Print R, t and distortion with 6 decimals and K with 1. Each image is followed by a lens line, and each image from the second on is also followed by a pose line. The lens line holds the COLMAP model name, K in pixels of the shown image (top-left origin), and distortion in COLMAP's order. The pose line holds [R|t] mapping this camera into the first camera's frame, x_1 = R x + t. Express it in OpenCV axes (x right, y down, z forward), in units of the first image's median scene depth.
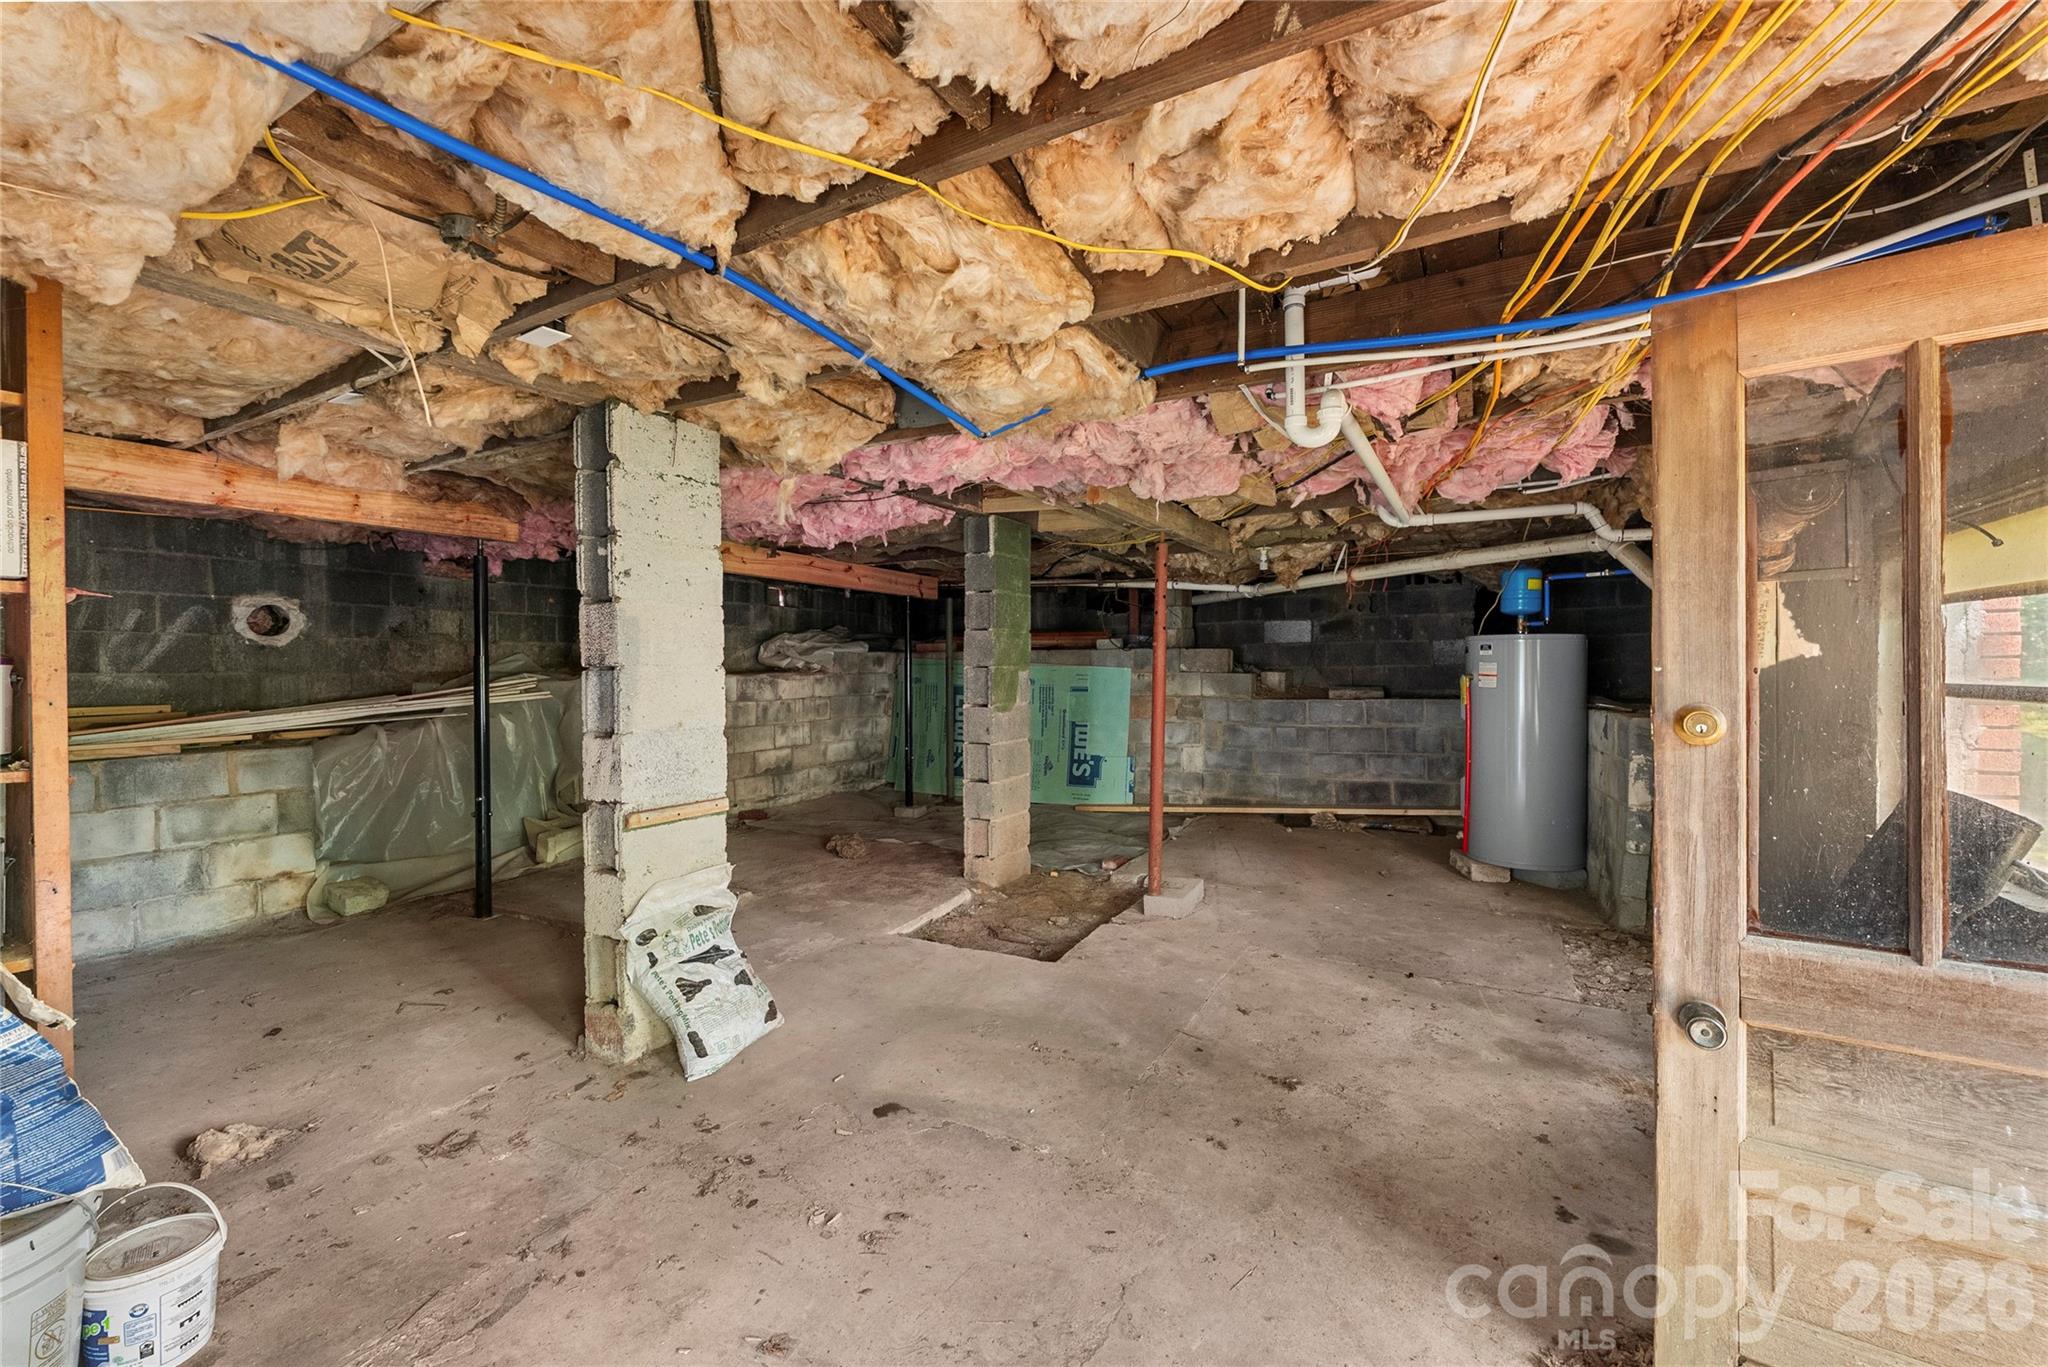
lens RADIAL K [[826.3, 0, 1028.7], [0, 826.3, 674.3], [0, 0, 1]] dist [-0.002466, -0.000446]
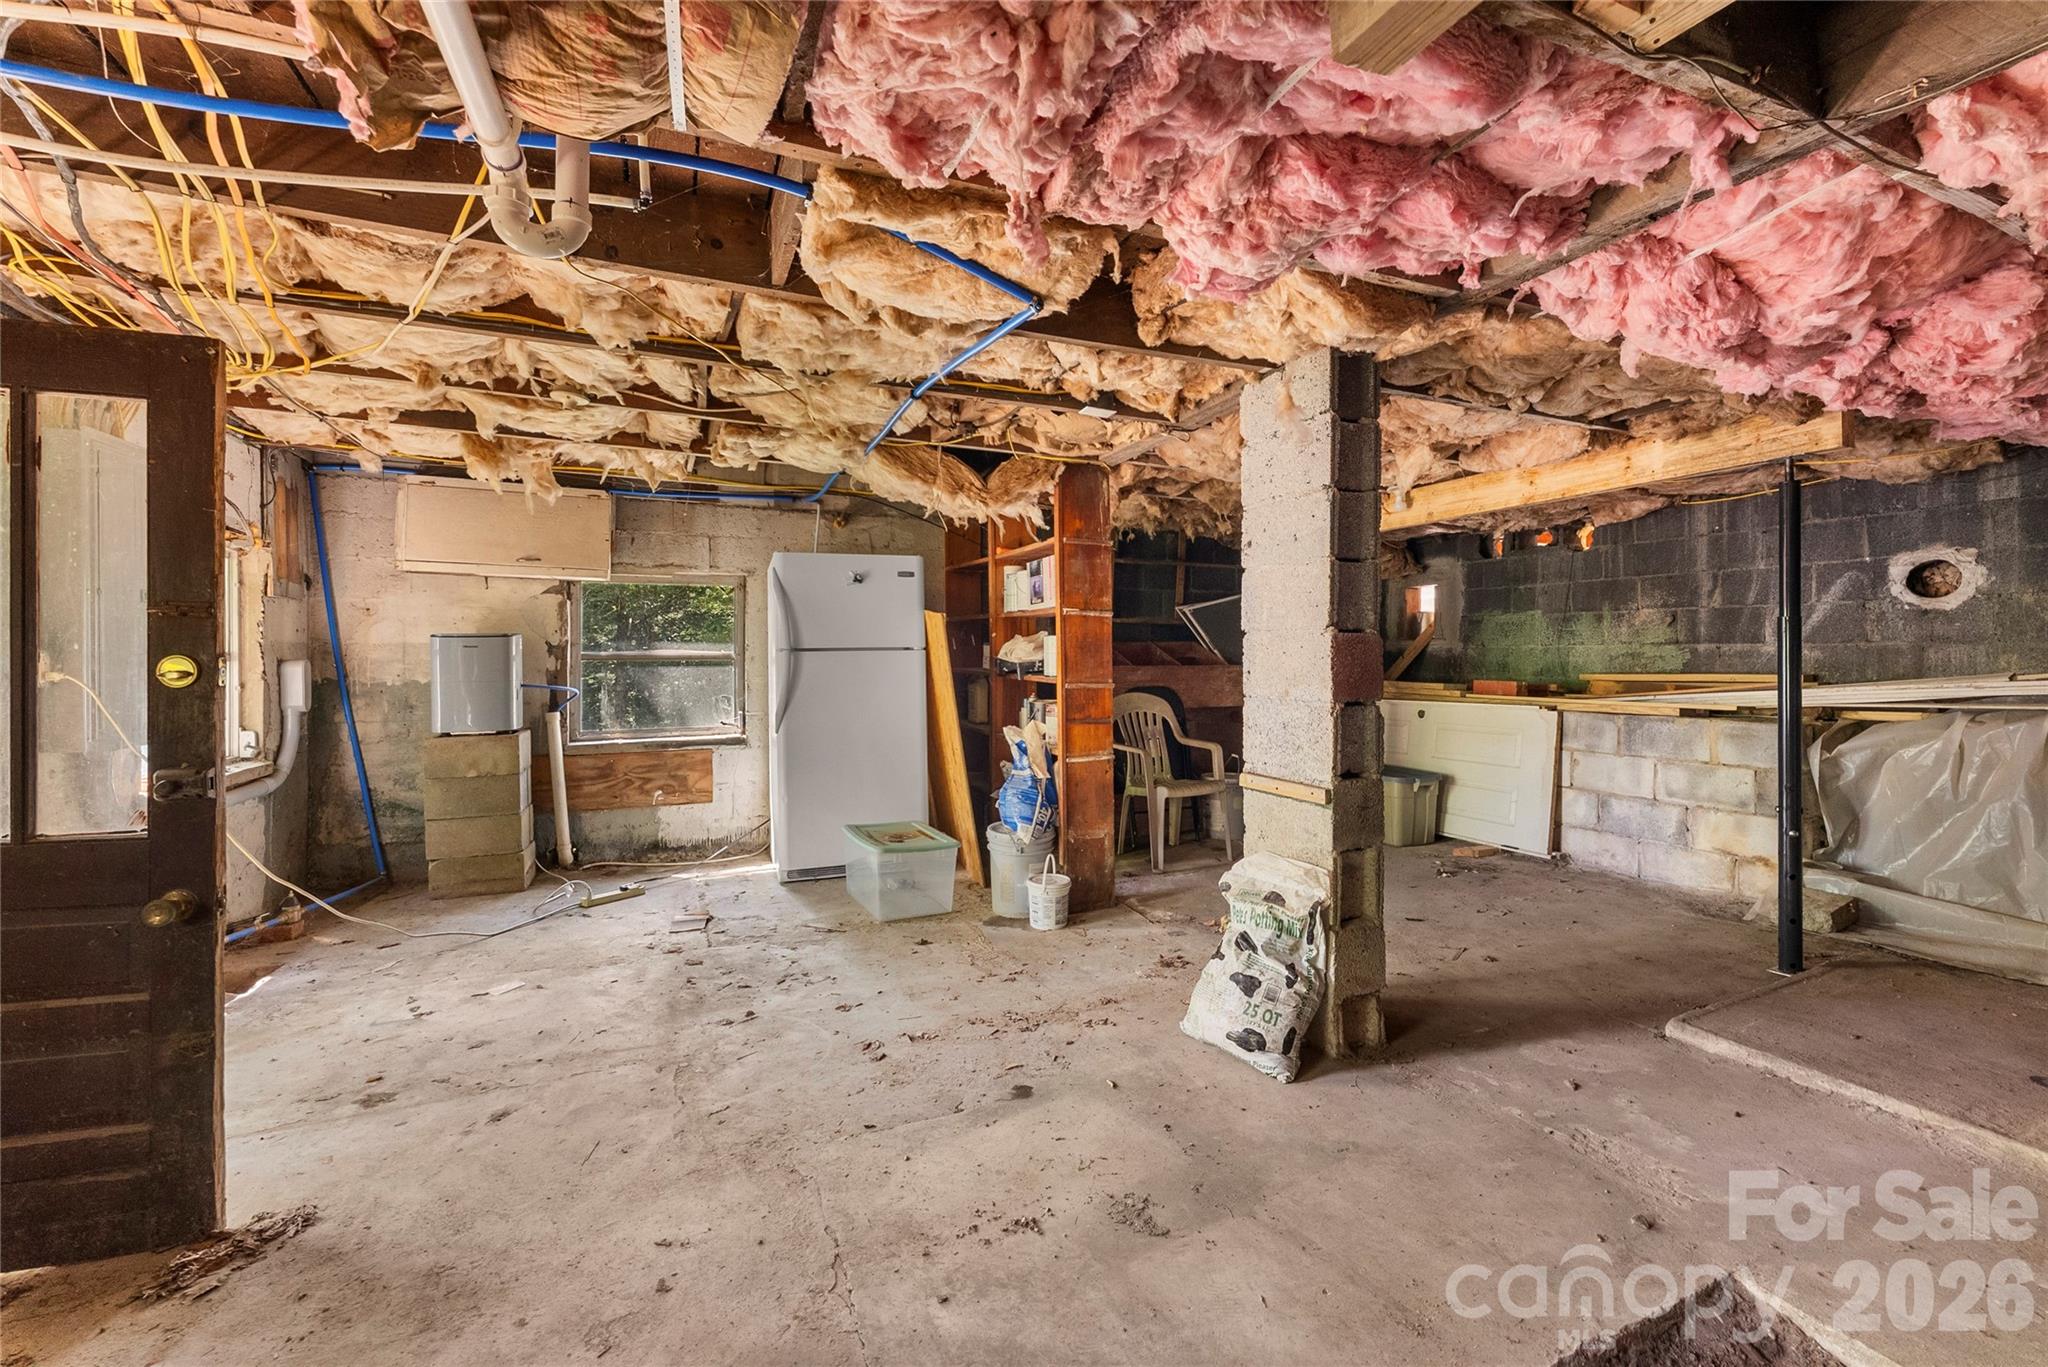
lens RADIAL K [[826.3, 0, 1026.9], [0, 826.3, 664.3], [0, 0, 1]] dist [-0.002466, -0.000446]
pose [[-0.603799, 0.015345, -0.796989, 0.346035], [-0.002115, 0.999780, 0.020852, 0.006062], [0.797134, 0.014276, -0.603634, 0.936998]]
